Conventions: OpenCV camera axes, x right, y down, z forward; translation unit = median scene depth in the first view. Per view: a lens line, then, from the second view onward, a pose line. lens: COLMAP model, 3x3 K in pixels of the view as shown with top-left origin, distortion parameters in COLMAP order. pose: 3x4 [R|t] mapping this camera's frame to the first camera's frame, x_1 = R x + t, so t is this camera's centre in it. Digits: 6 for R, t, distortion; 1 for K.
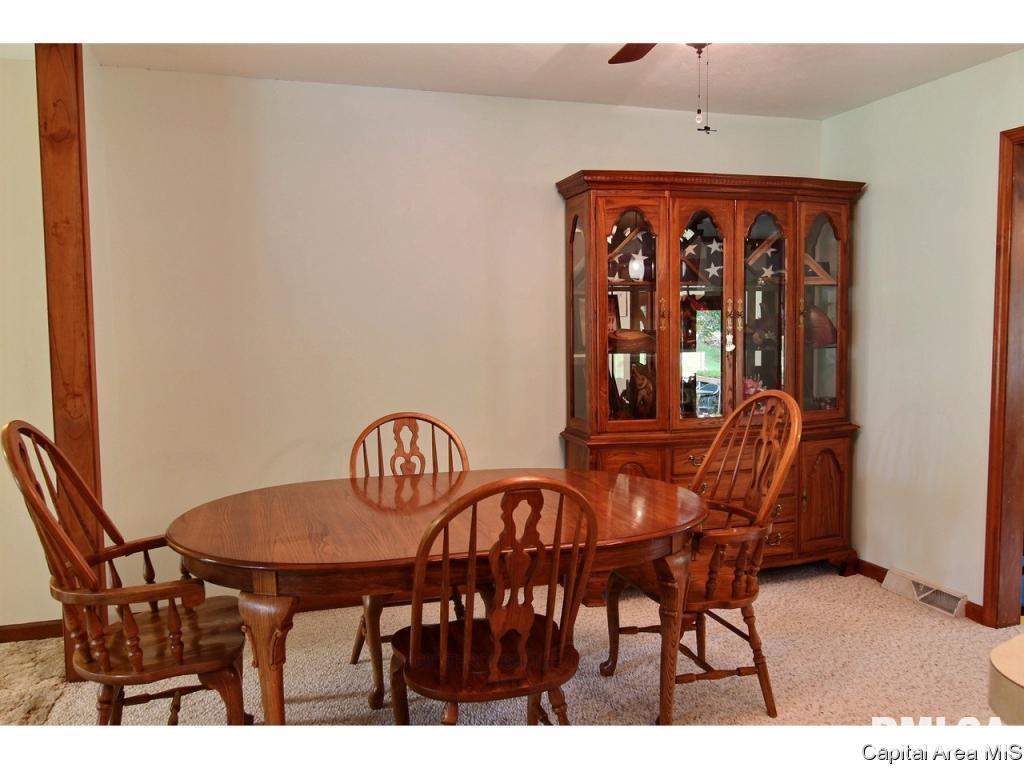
lens RADIAL K [[833.8, 0, 514.4], [0, 833.8, 383.4], [0, 0, 1]] dist [-0.002038, 0.003617]
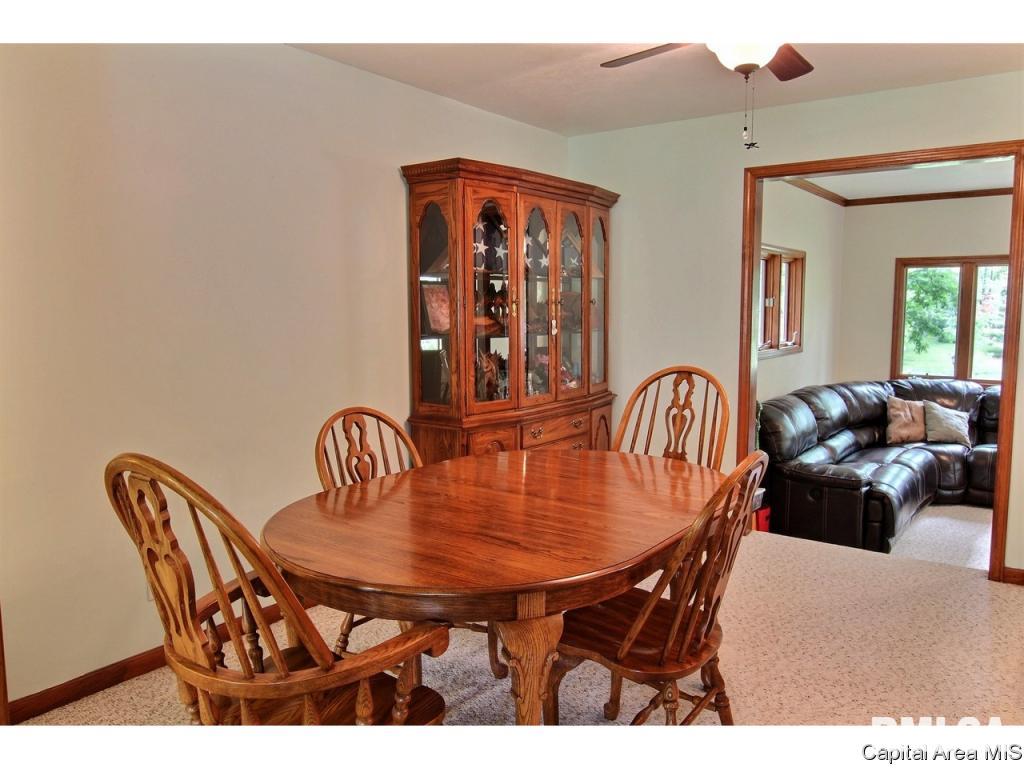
lens RADIAL K [[780.5, 0, 512.1], [0, 780.5, 387.4], [0, 0, 1]] dist [-0.002239, -0.000356]
pose [[0.797030, -0.058123, 0.601136, -0.433744], [0.041316, 0.998274, 0.041741, -0.014018], [-0.602524, -0.008432, 0.798056, 0.193307]]
